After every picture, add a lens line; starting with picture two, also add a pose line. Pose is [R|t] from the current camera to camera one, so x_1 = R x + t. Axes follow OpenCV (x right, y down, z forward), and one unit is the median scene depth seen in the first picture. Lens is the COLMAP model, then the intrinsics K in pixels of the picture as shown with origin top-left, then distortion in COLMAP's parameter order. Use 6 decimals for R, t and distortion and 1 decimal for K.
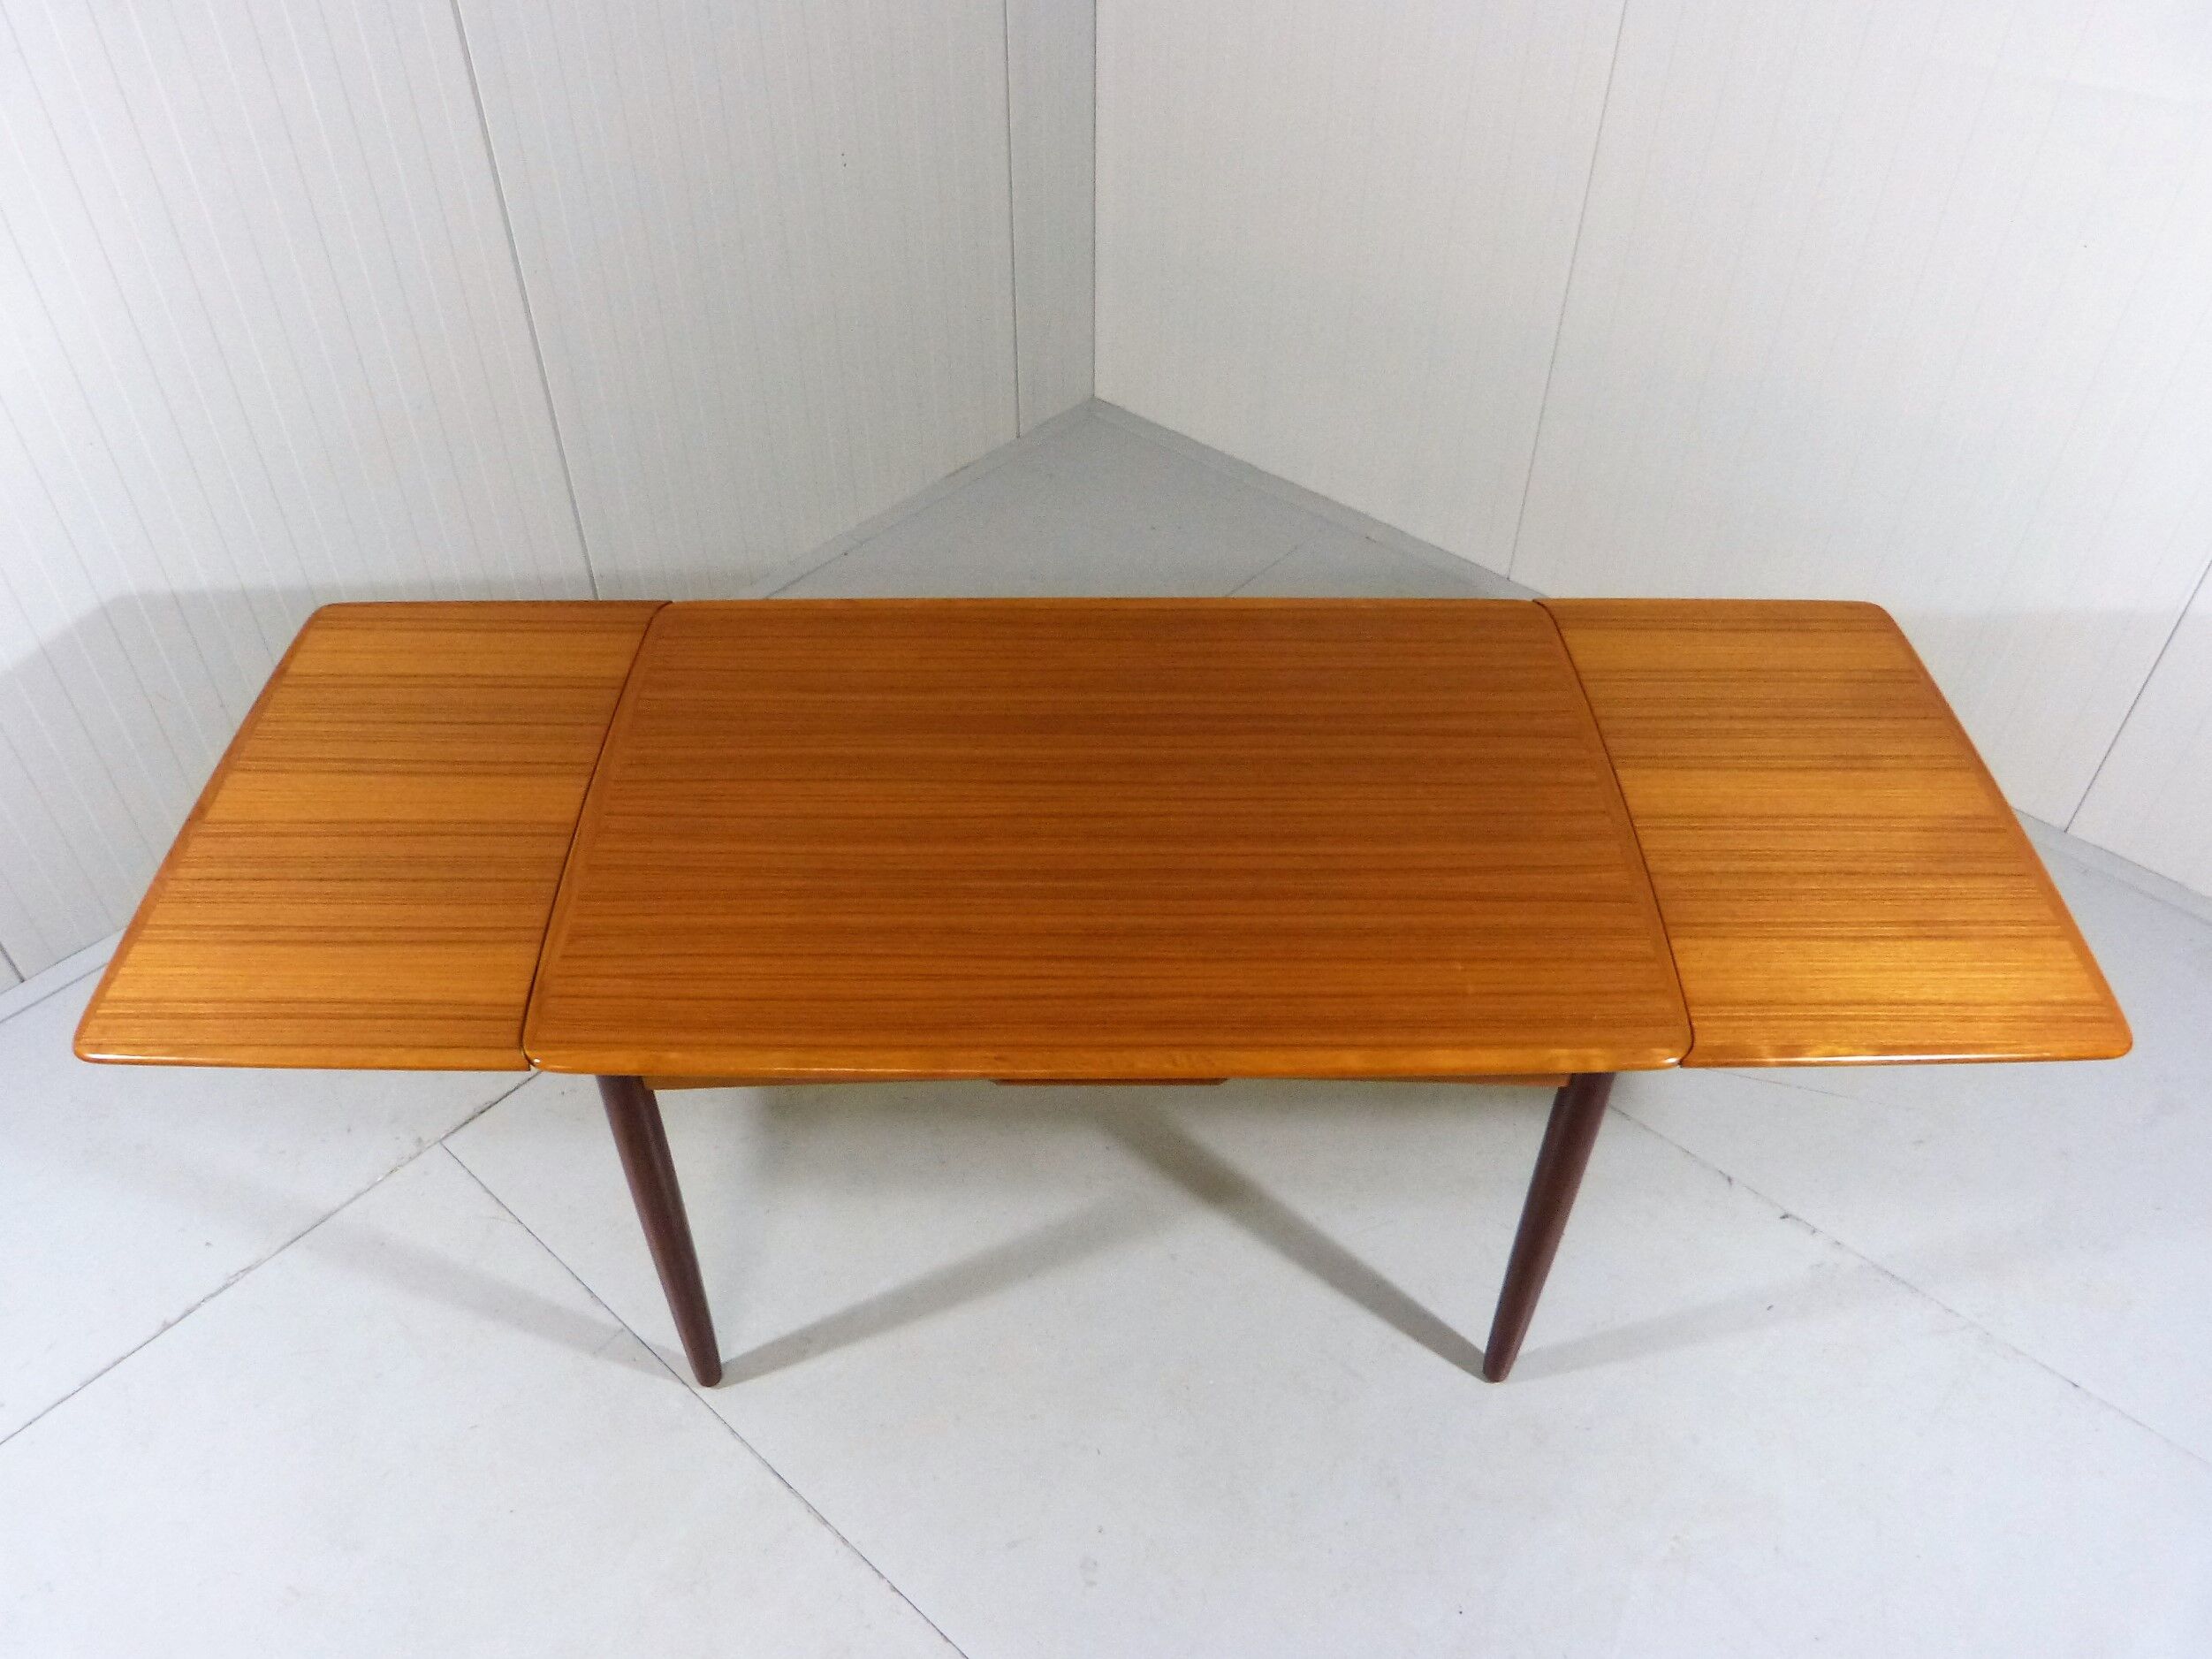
lens RADIAL K [[1604.1, 0, 1114.0], [0, 1604.1, 792.9], [0, 0, 1]] dist [-0.021839, 0.011637]
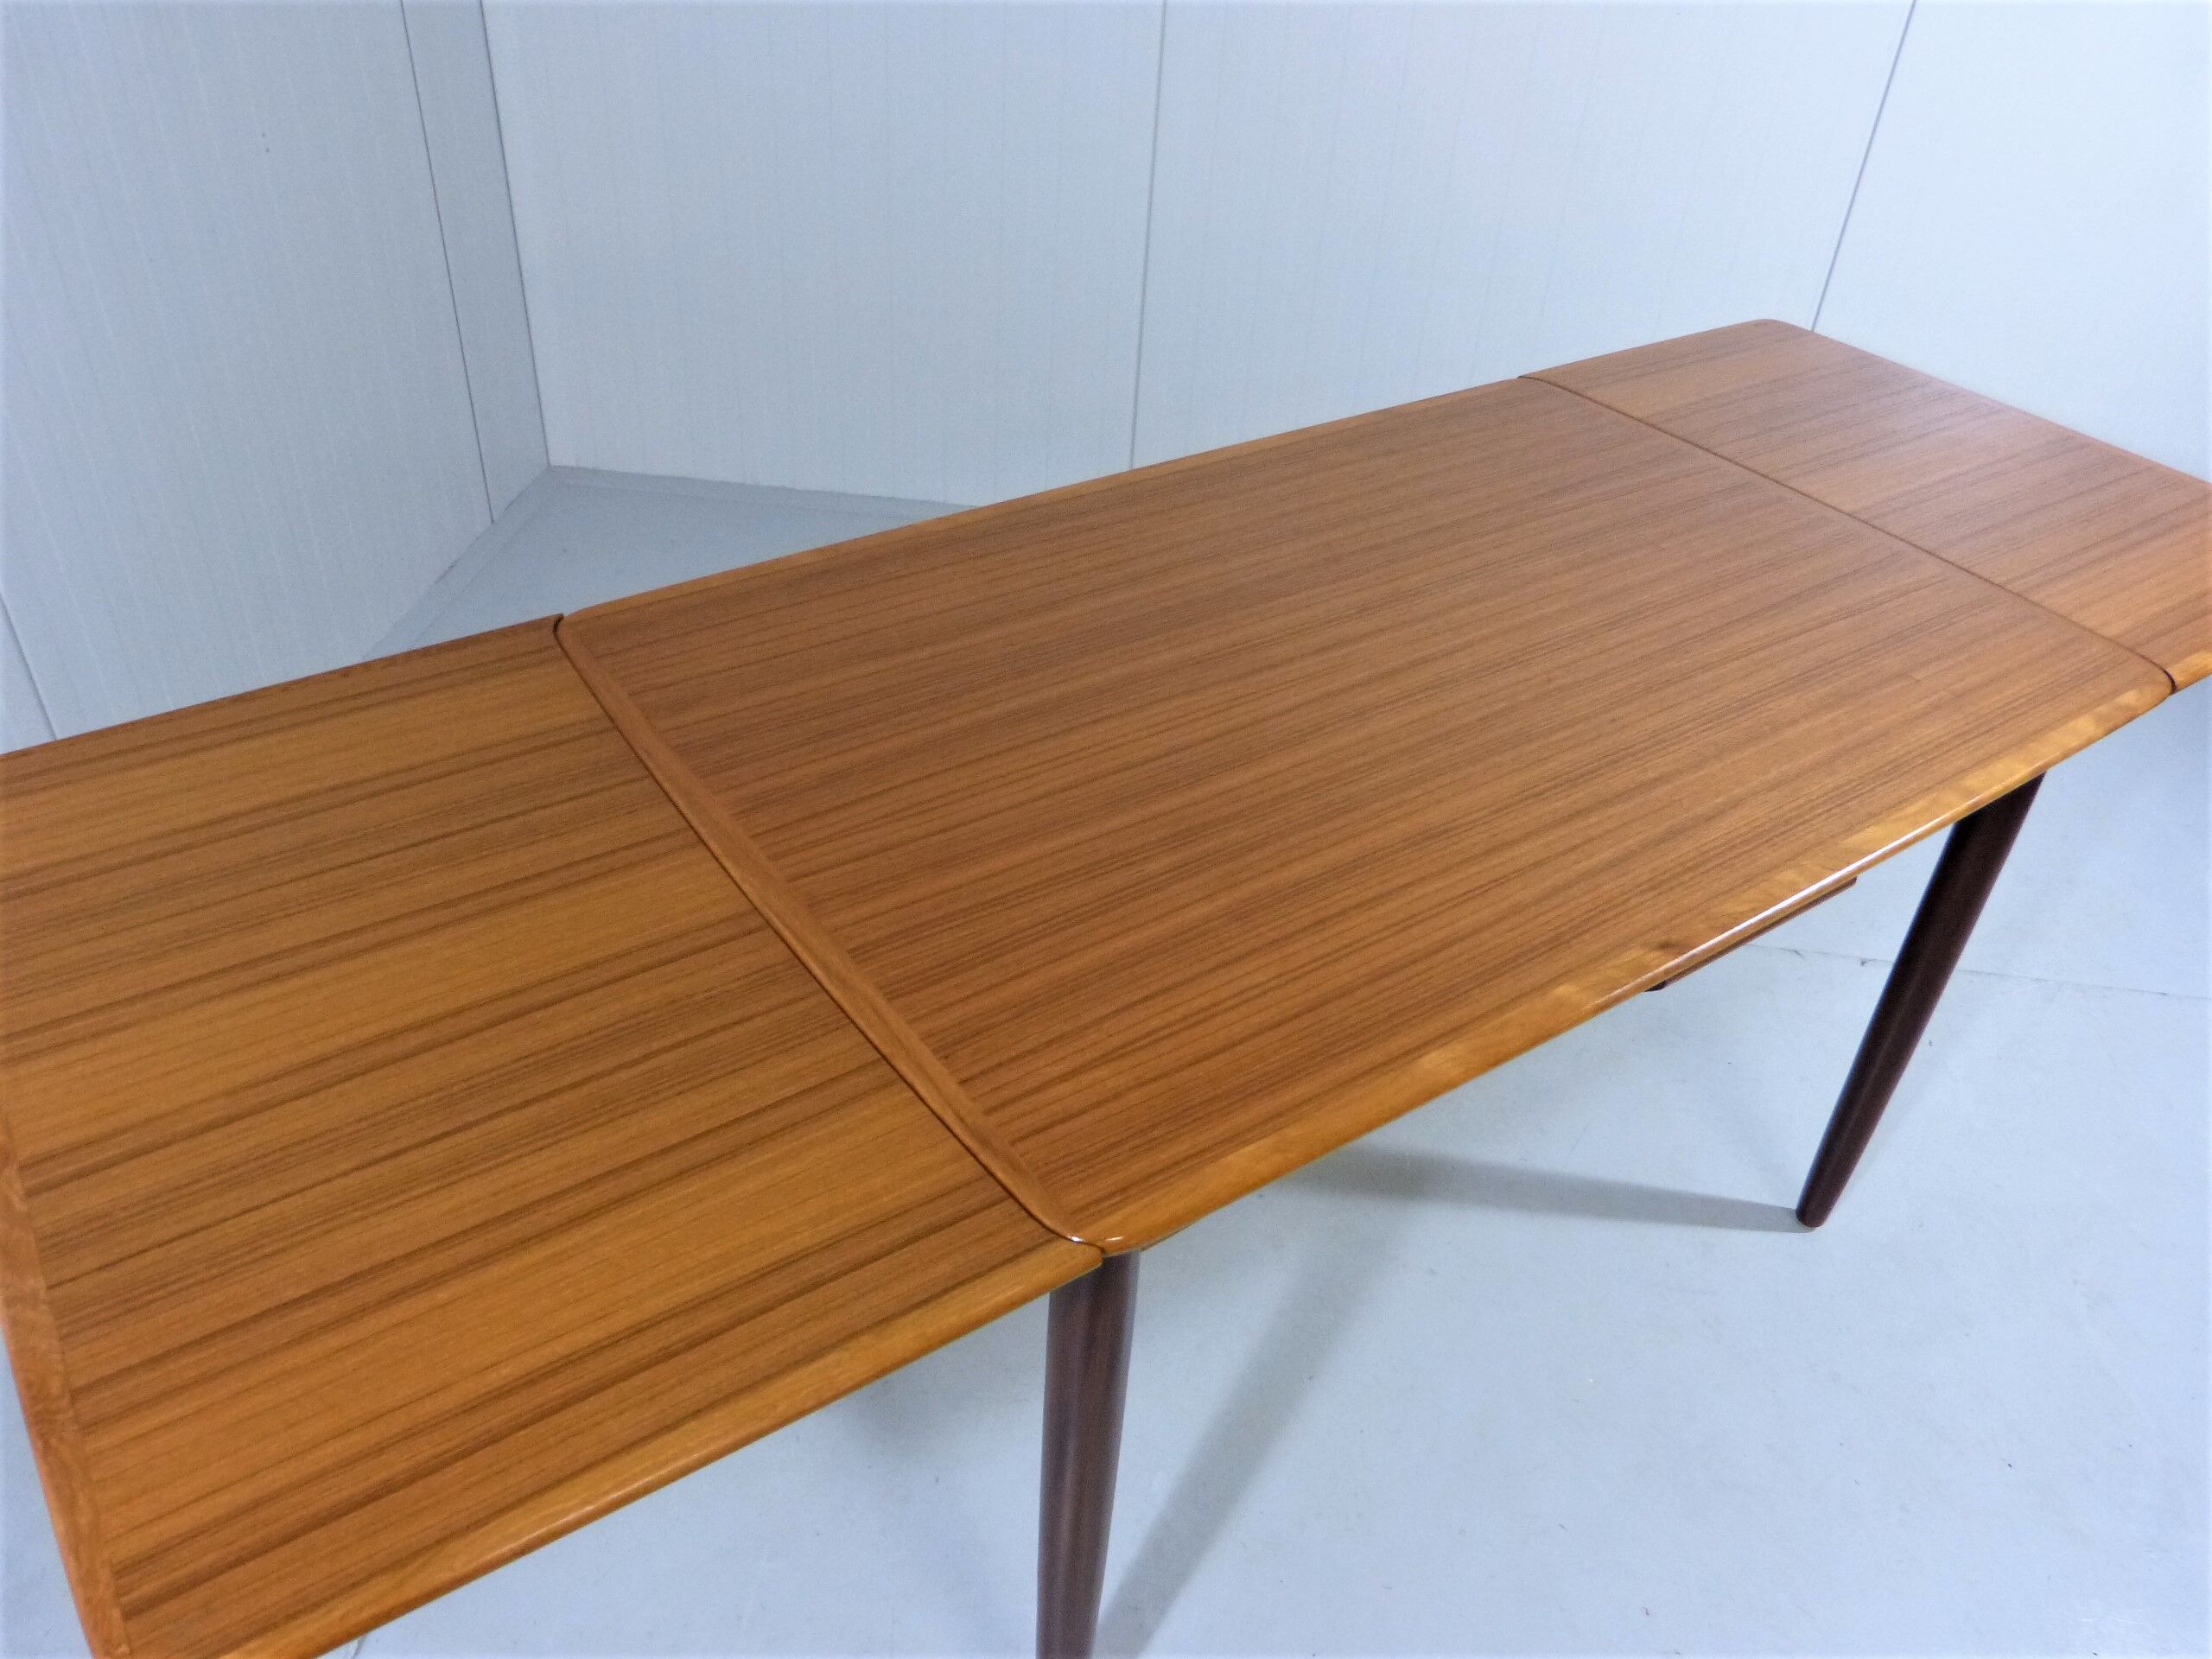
lens RADIAL K [[1604.0, 0, 1114.0], [0, 1604.0, 792.9], [0, 0, 1]] dist [-0.021839, 0.011637]
pose [[0.840996, -0.302229, 0.448758, -0.414421], [0.338329, 0.941028, -0.000283, 0.020648], [-0.422209, 0.152066, 0.893653, 0.370874]]
